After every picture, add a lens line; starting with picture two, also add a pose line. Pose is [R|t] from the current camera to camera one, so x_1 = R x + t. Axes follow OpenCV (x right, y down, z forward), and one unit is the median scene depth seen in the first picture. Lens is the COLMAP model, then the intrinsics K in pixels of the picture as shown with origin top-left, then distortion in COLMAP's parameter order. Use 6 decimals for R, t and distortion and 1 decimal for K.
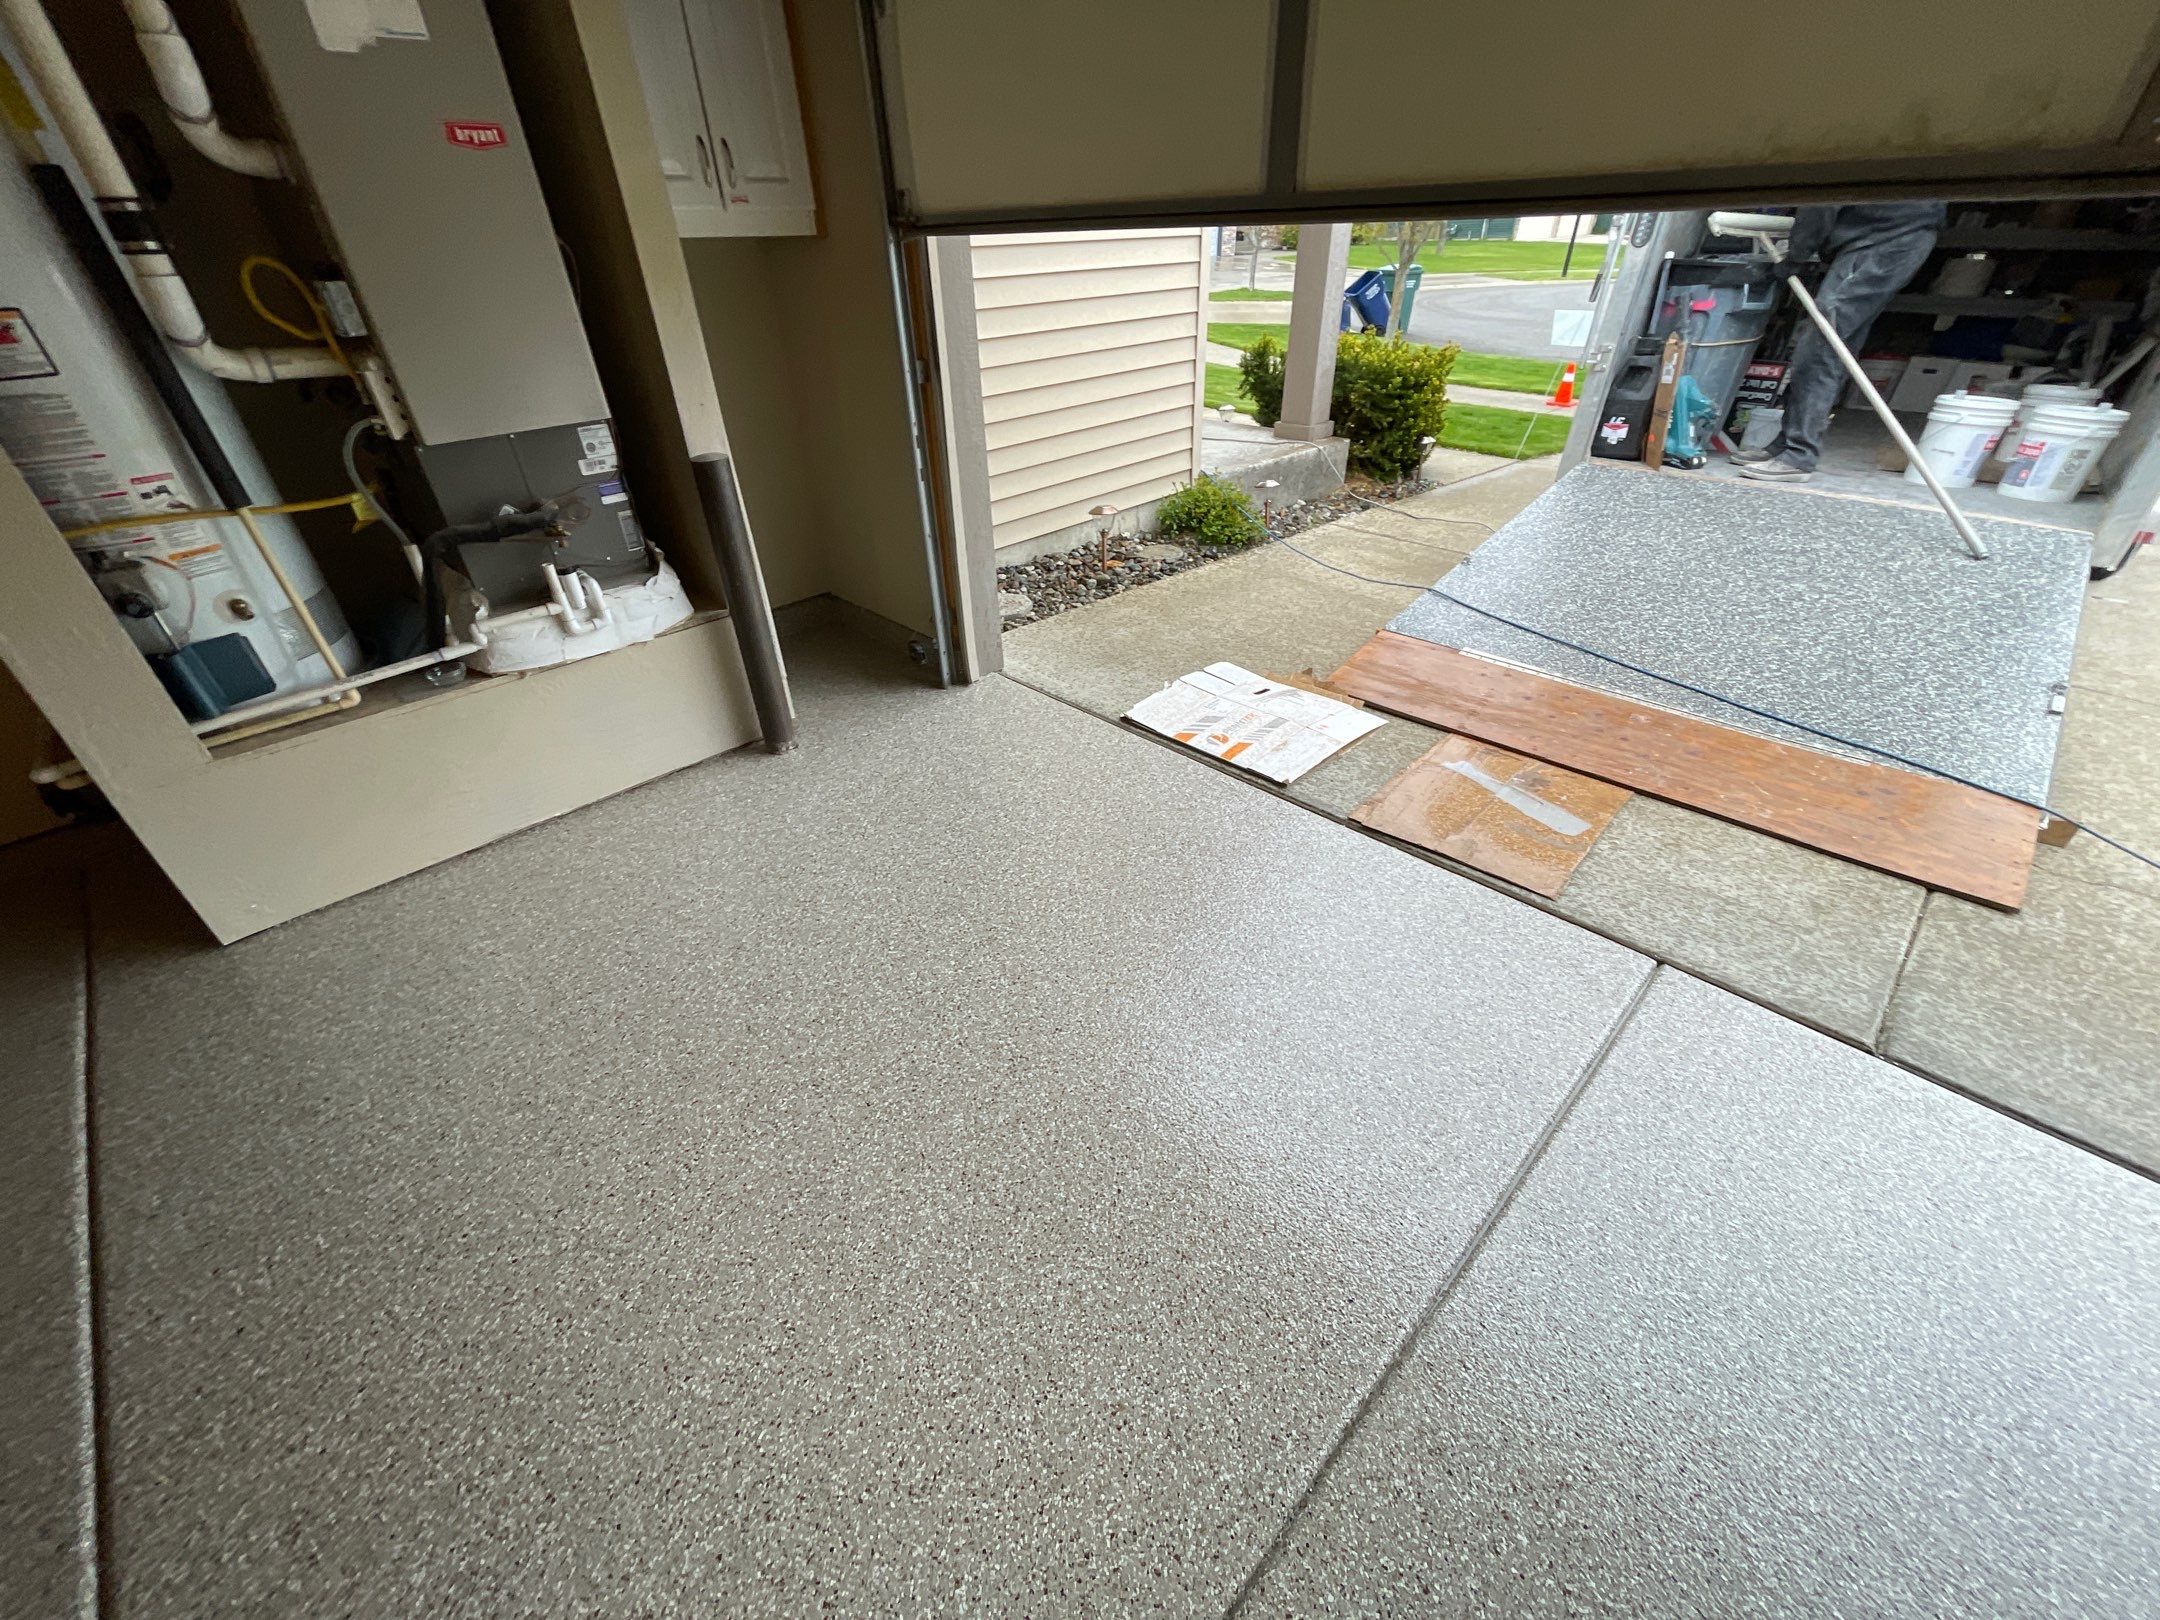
lens RADIAL K [[866.7, 0, 1078.3], [0, 866.7, 821.5], [0, 0, 1]] dist [-0.003065, -0.000185]
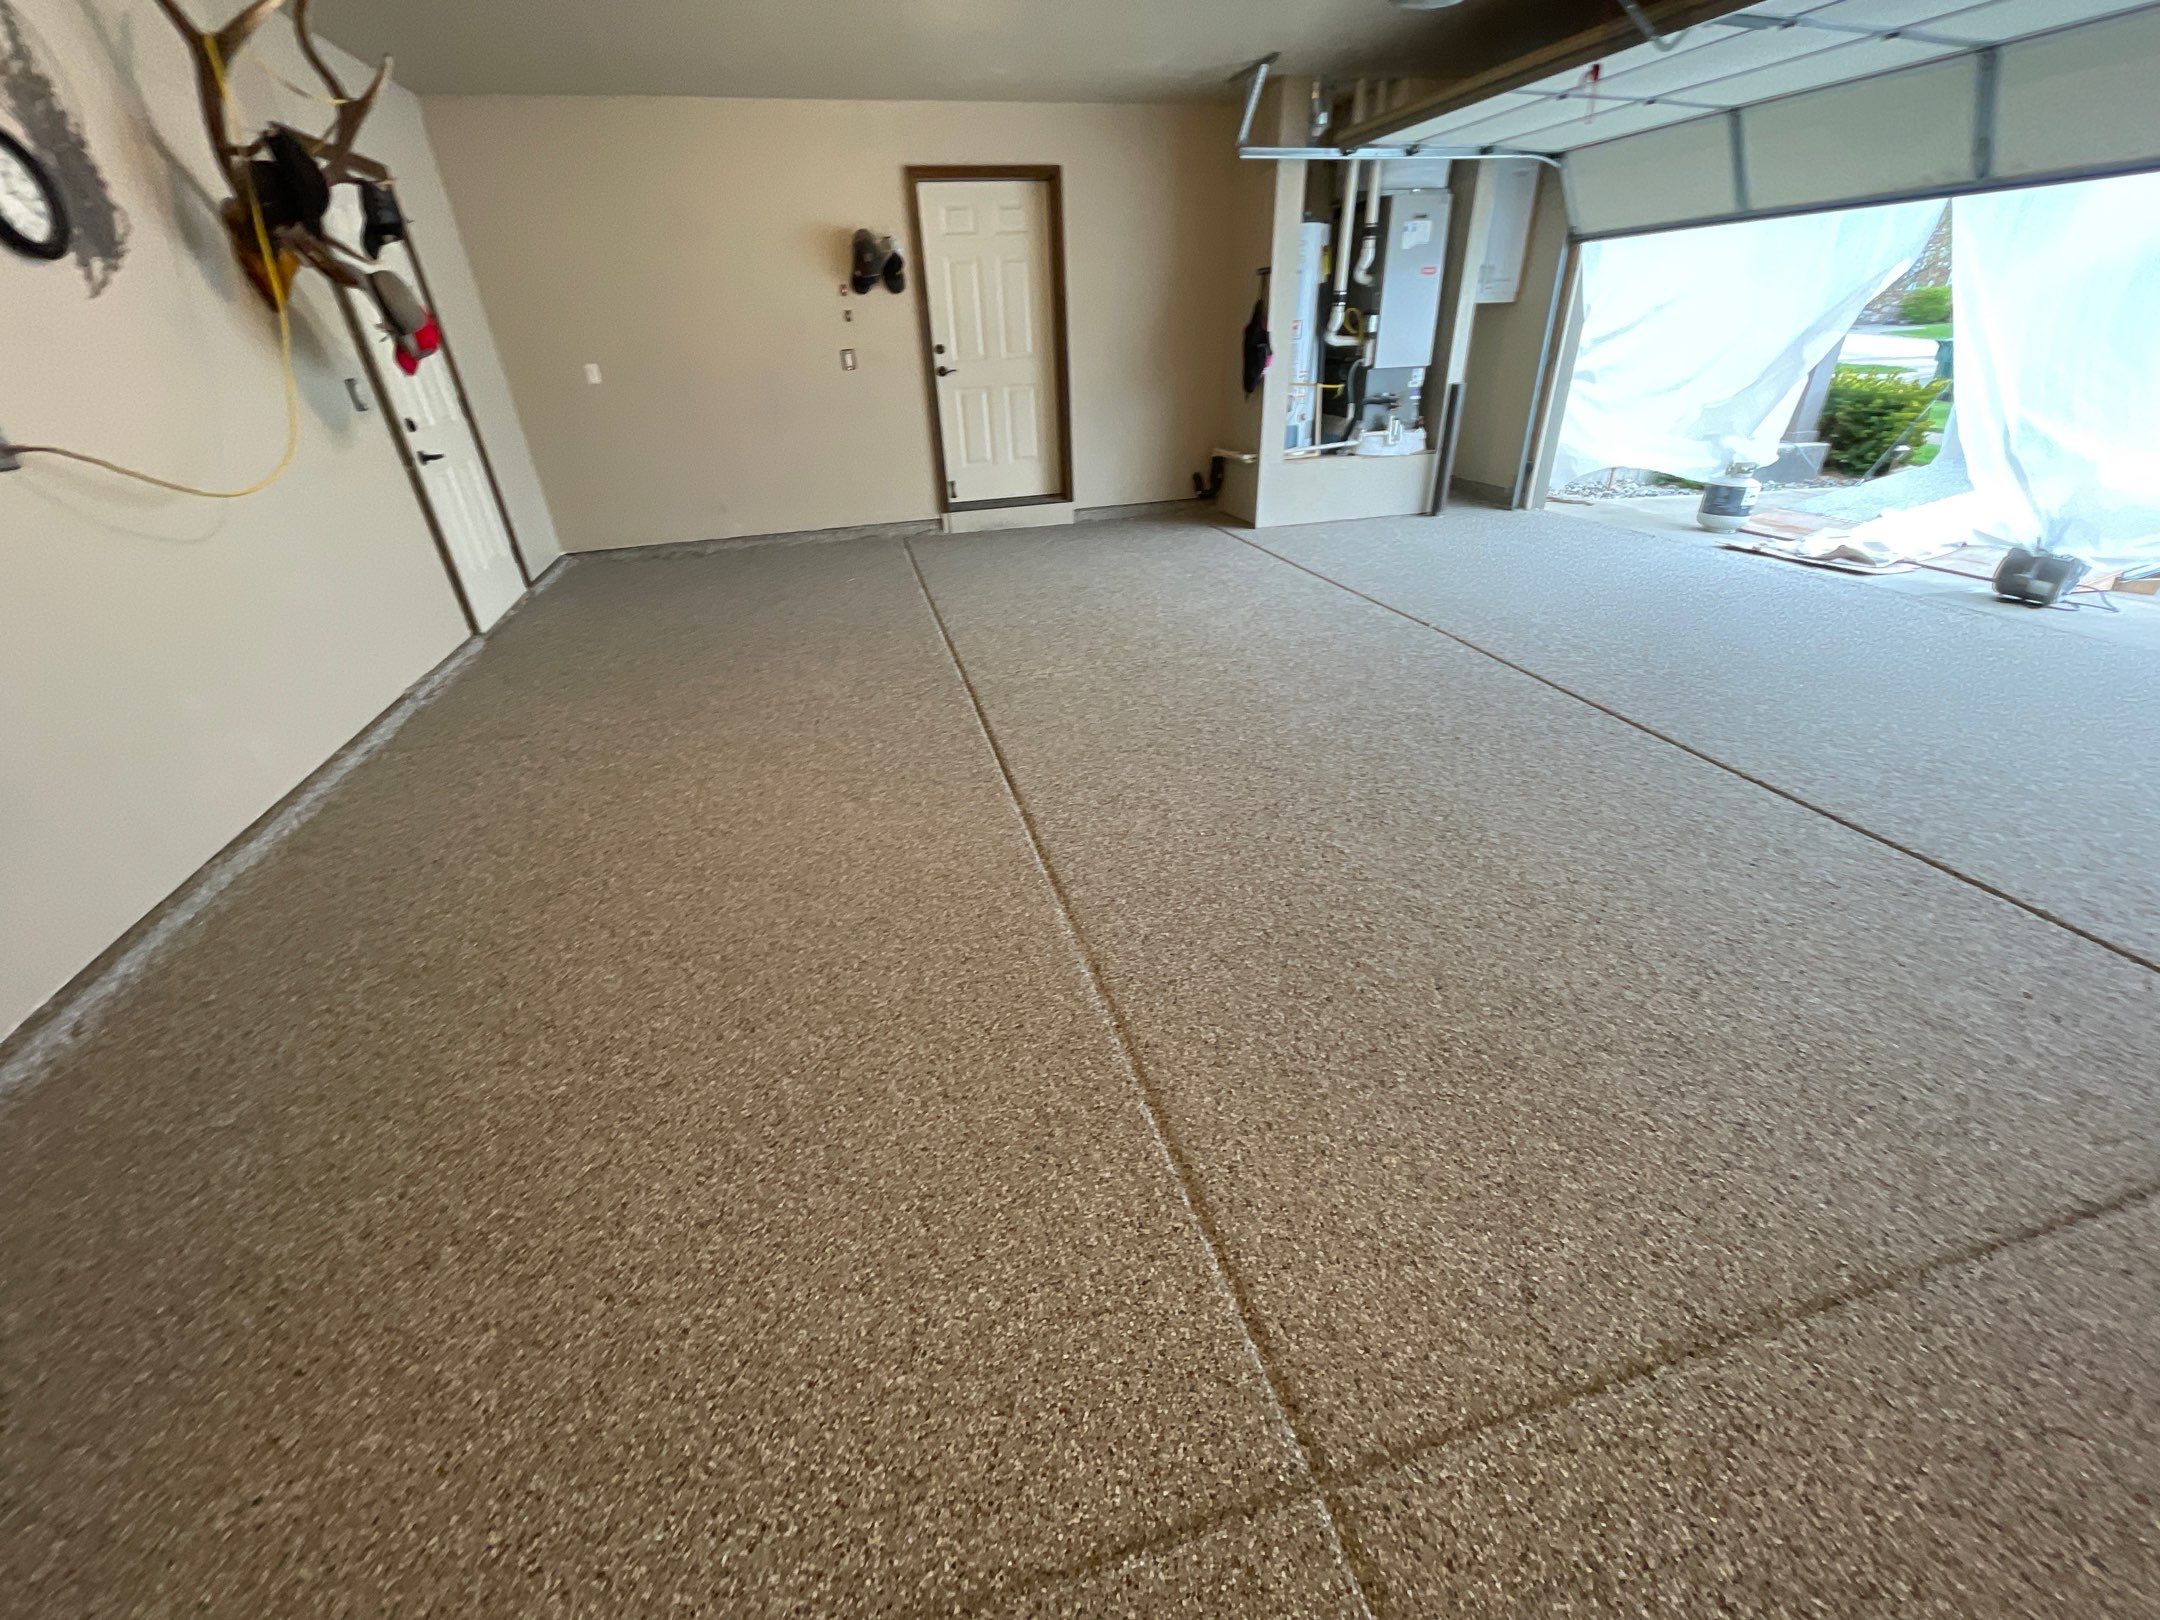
lens RADIAL K [[866.7, 0, 1074.2], [0, 866.7, 804.2], [0, 0, 1]] dist [-0.003065, -0.000185]
pose [[0.869071, 0.235948, -0.434791, 0.001276], [-0.271666, 0.962165, -0.020874, 0.843438], [0.413416, 0.136259, 0.900289, -1.192887]]
